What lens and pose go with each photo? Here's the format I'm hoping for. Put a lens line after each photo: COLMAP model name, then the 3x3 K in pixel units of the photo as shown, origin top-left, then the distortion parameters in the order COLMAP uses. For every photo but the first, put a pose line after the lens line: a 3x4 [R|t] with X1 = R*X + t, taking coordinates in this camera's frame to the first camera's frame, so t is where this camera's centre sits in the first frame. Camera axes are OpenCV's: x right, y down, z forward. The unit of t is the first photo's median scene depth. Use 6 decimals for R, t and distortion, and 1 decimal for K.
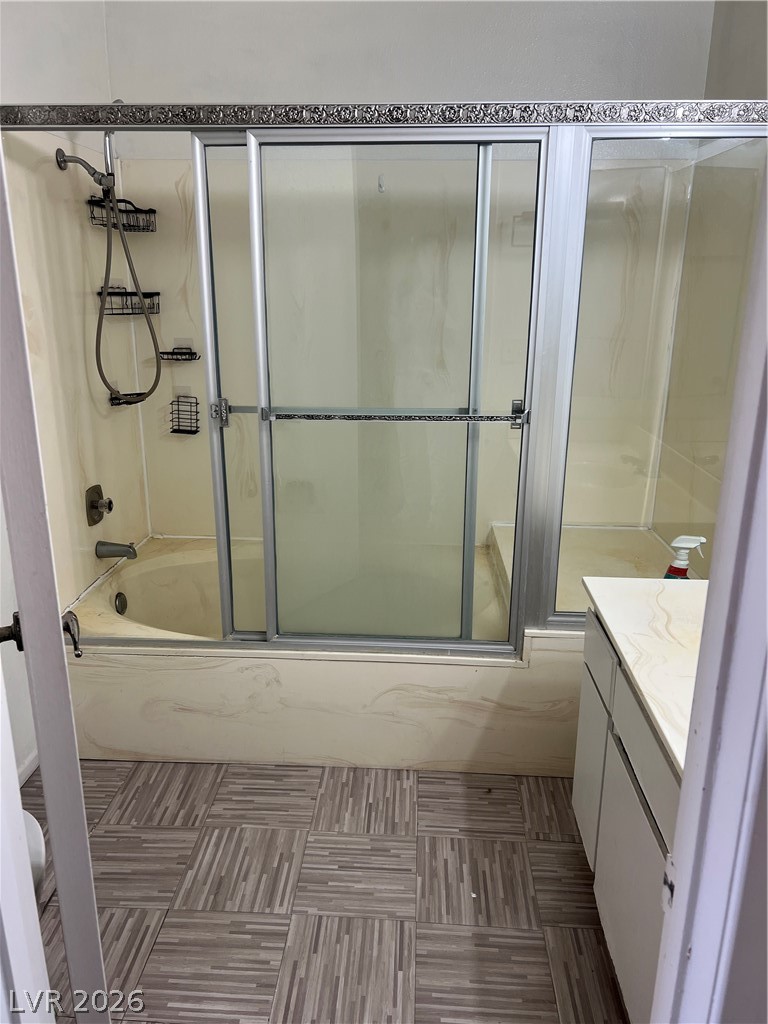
lens RADIAL K [[774.8, 0, 381.0], [0, 774.8, 519.4], [0, 0, 1]] dist [0.053333, -0.057796]
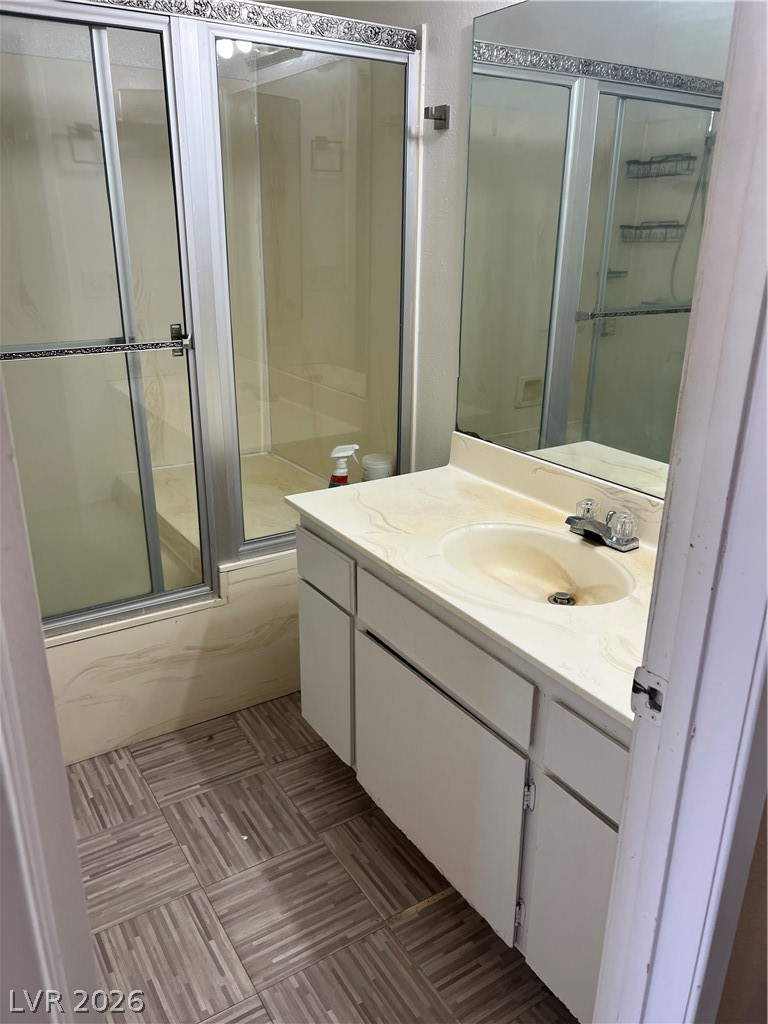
lens RADIAL K [[774.8, 0, 381.0], [0, 774.8, 519.4], [0, 0, 1]] dist [0.053333, -0.057796]
pose [[0.811021, -0.200354, 0.549639, -0.186253], [0.164326, 0.979720, 0.114655, 0.007836], [-0.561464, -0.002668, 0.827497, 0.093339]]
